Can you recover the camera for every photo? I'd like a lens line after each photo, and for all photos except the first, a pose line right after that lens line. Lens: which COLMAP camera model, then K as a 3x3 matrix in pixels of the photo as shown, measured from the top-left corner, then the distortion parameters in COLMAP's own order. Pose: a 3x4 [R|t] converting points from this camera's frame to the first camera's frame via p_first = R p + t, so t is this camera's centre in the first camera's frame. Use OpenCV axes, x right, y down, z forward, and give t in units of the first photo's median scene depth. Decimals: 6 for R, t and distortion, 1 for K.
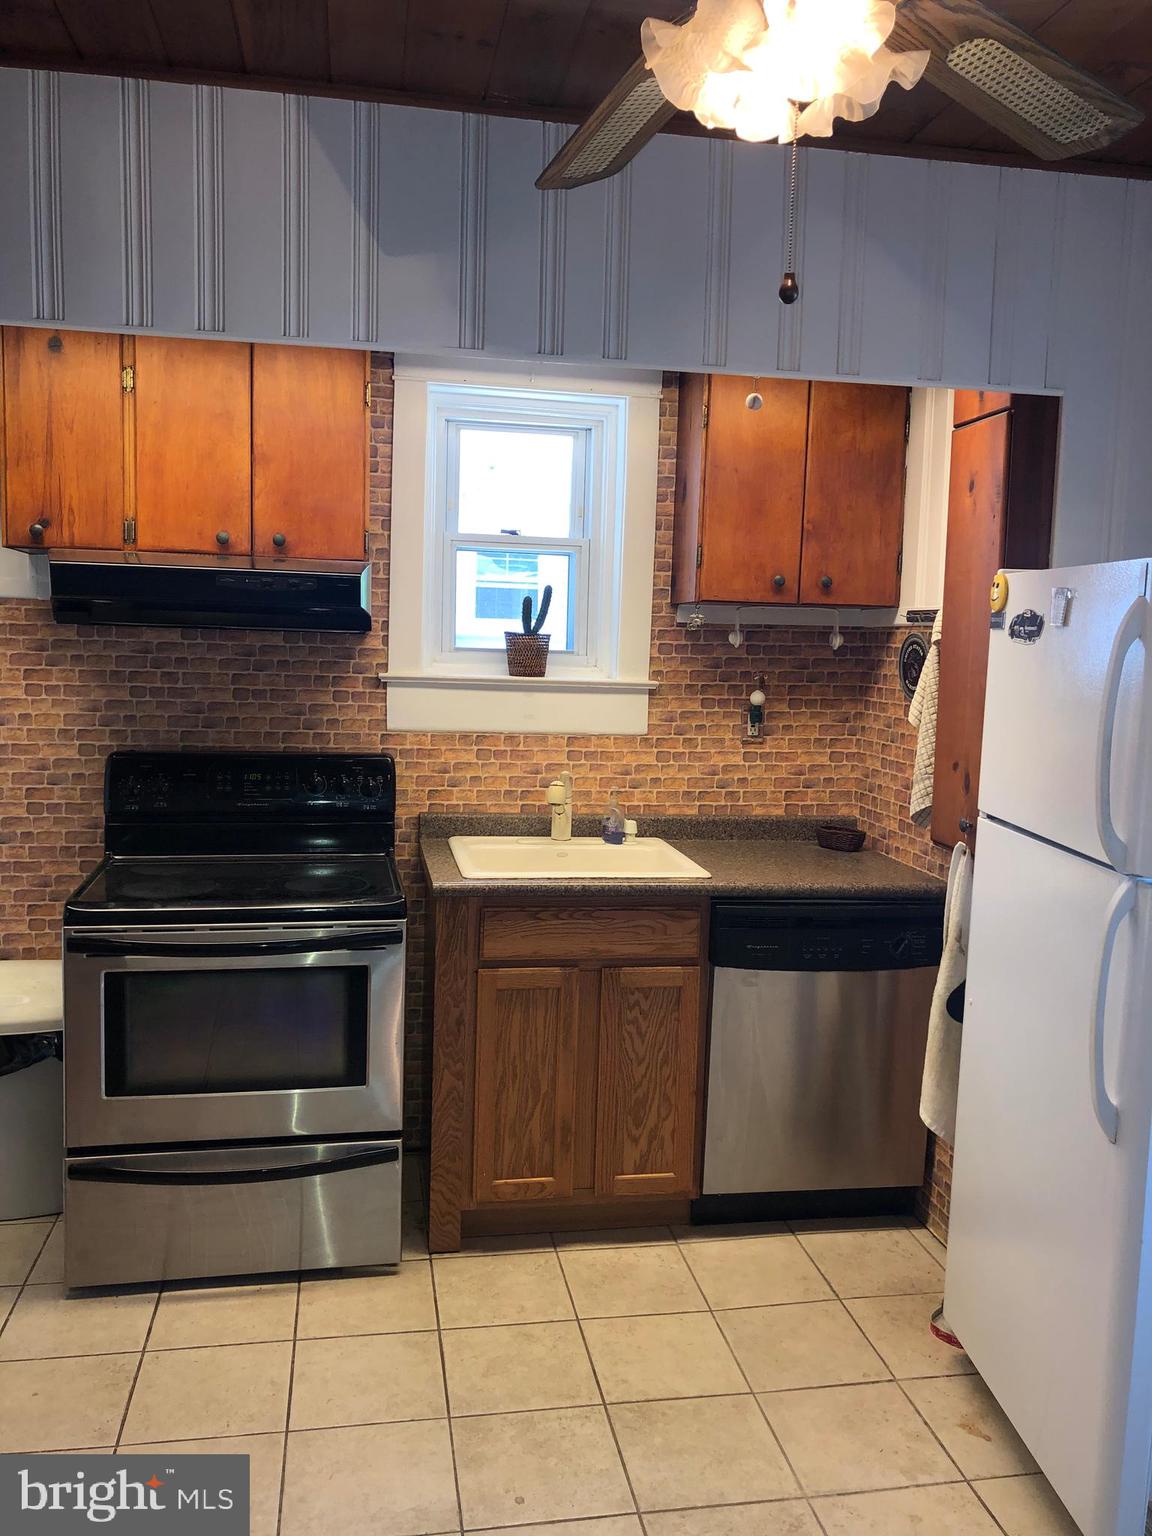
lens RADIAL K [[1265.3, 0, 569.9], [0, 1265.3, 770.0], [0, 0, 1]] dist [0.048495, -0.045451]
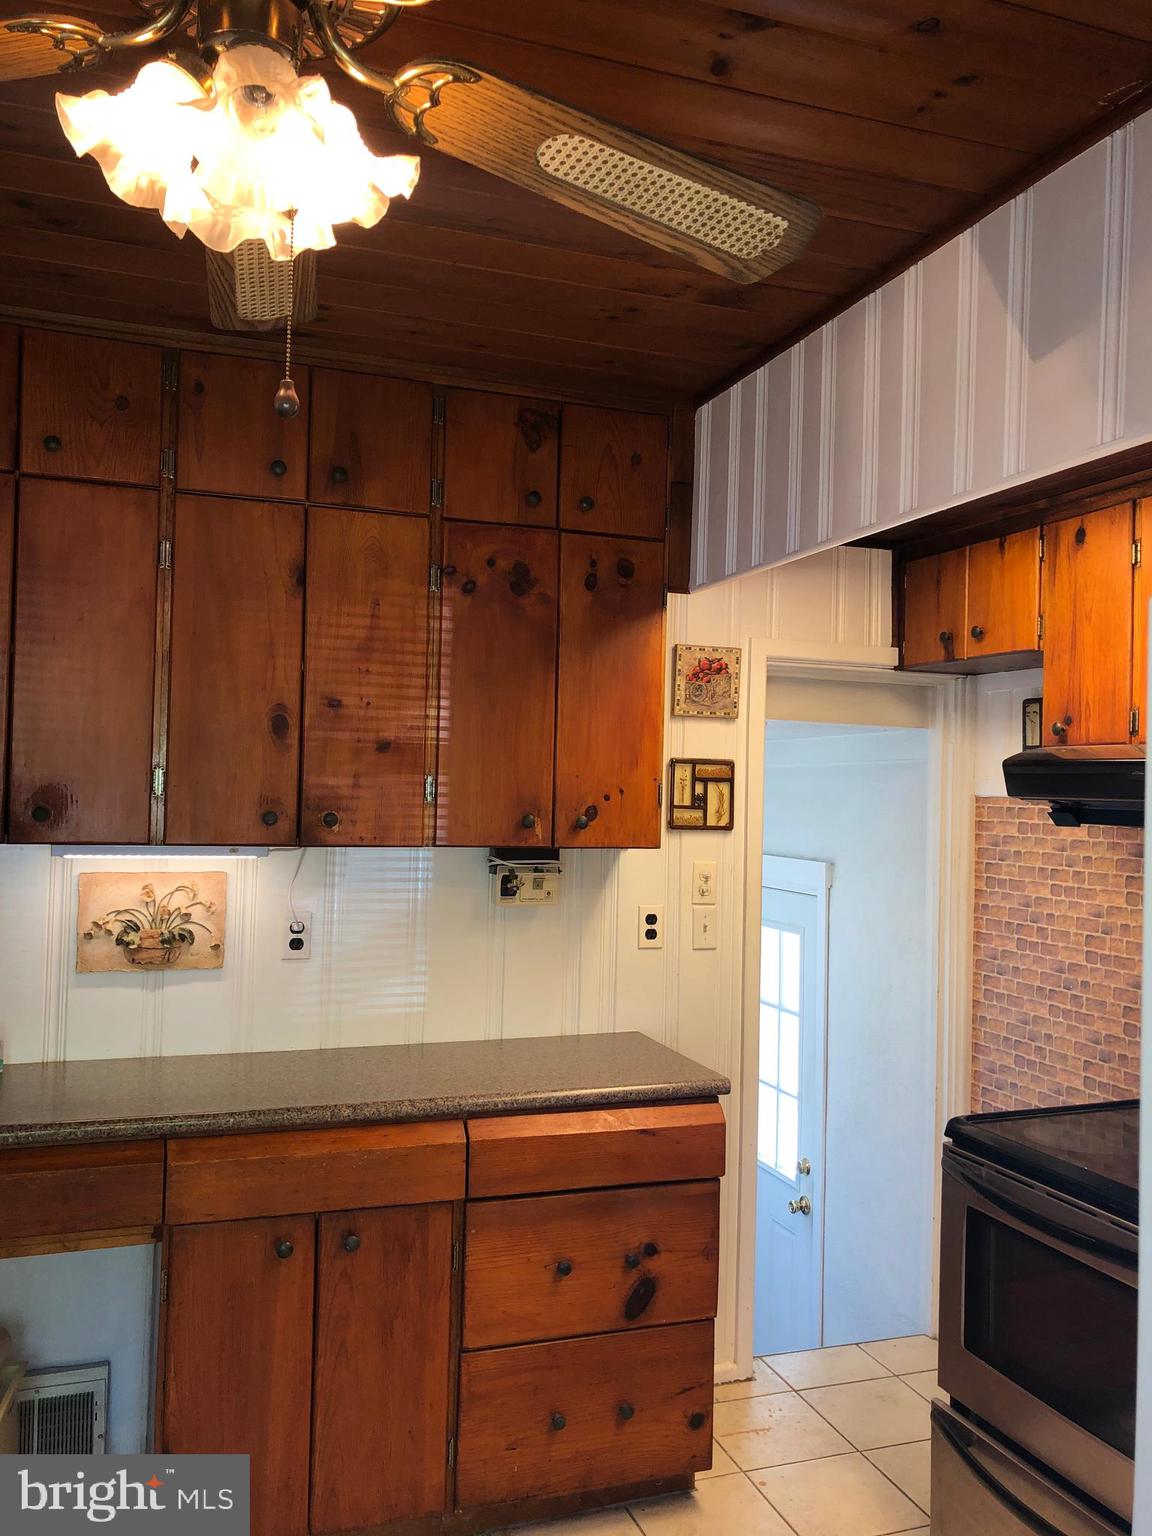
lens RADIAL K [[1265.3, 0, 586.6], [0, 1265.3, 771.6], [0, 0, 1]] dist [0.048495, -0.045451]
pose [[0.160337, -0.035881, -0.986410, 0.443735], [-0.125987, 0.990421, -0.056506, -0.055475], [0.978989, 0.133335, 0.154281, 0.489365]]
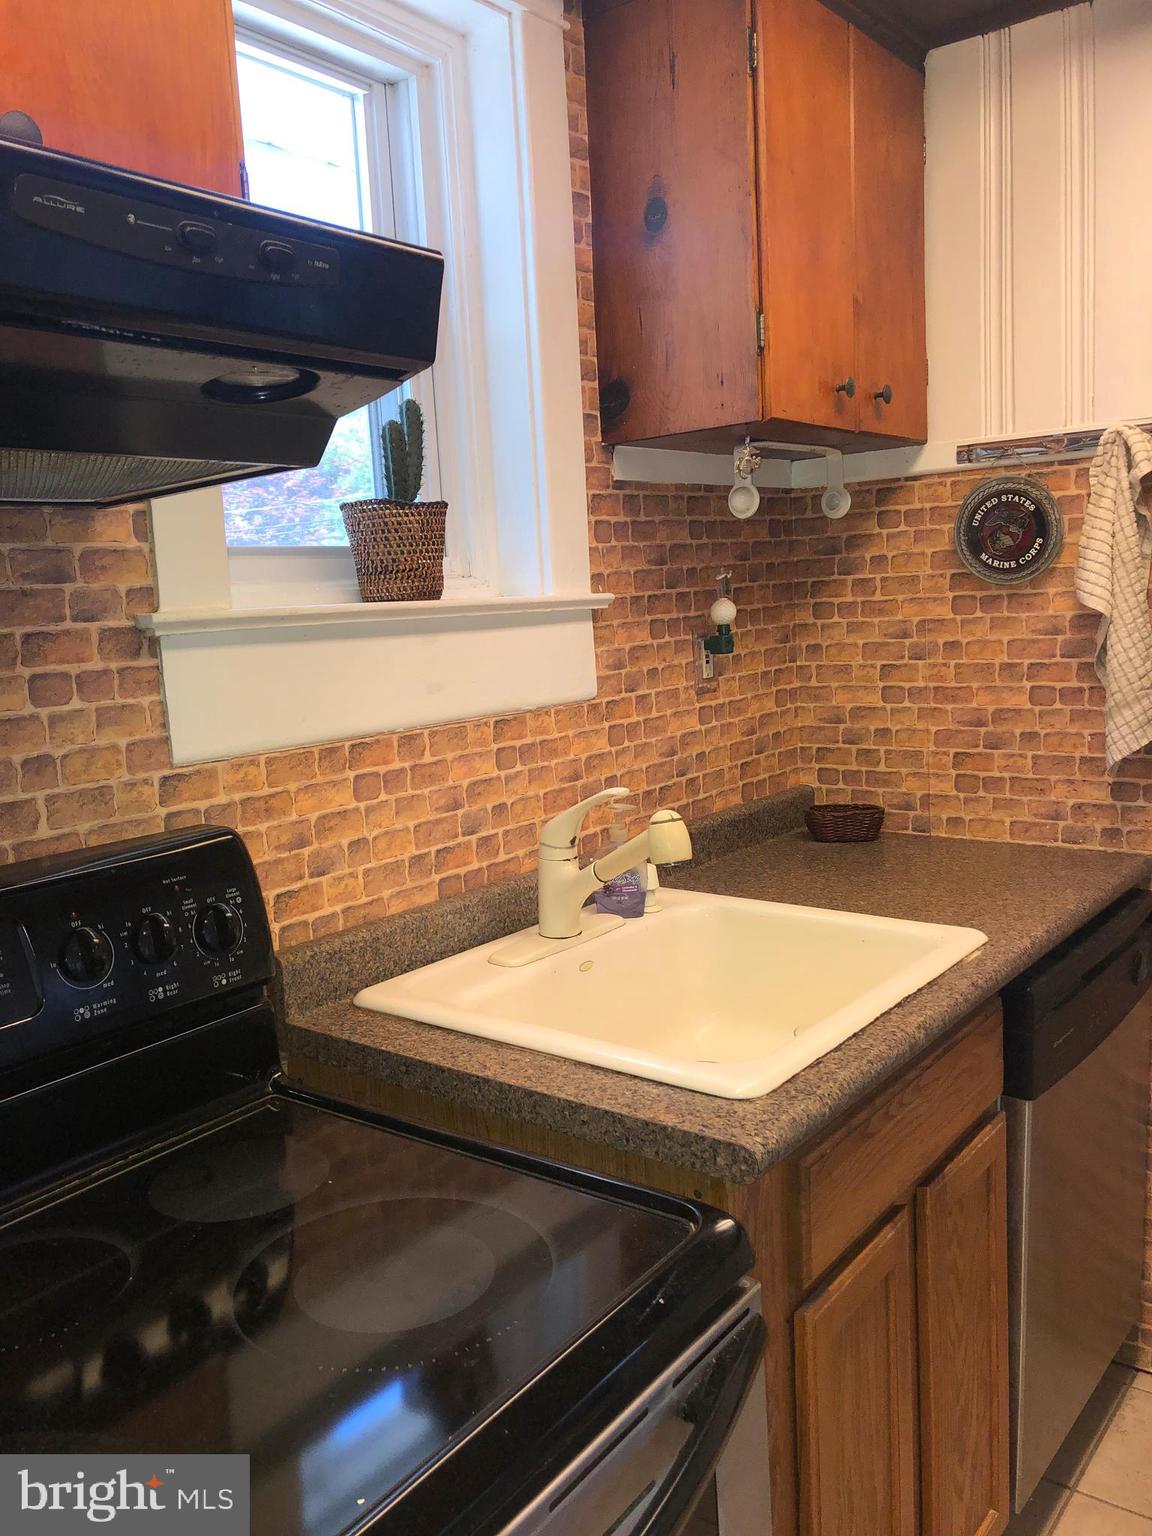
lens RADIAL K [[1265.3, 0, 572.1], [0, 1265.3, 773.3], [0, 0, 1]] dist [0.048495, -0.045451]
pose [[0.739433, -0.162458, 0.653335, -0.338849], [0.142434, 0.986231, 0.084032, -0.049027], [-0.657991, 0.030921, 0.752391, 0.707609]]
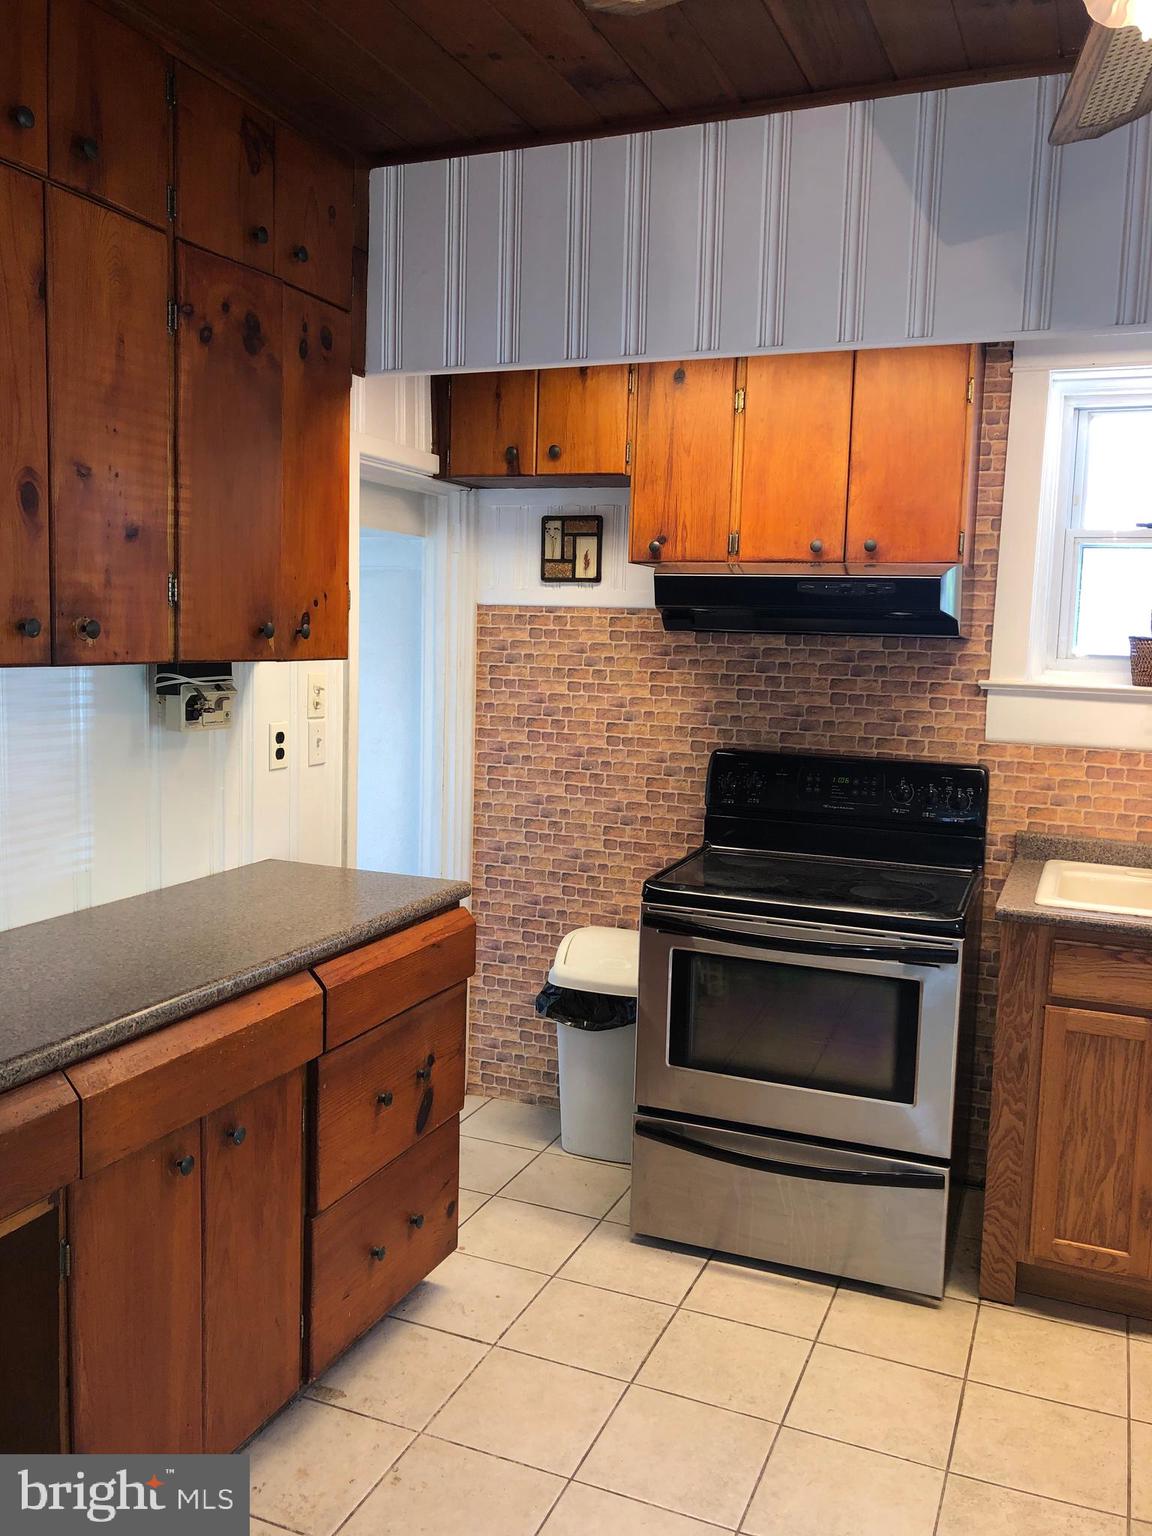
lens RADIAL K [[1265.3, 0, 584.4], [0, 1265.3, 763.6], [0, 0, 1]] dist [0.048495, -0.045451]
pose [[0.842138, 0.054880, -0.536462, 0.127771], [-0.062524, 0.998036, 0.003948, 0.000831], [0.535625, 0.030217, 0.843915, 0.038051]]
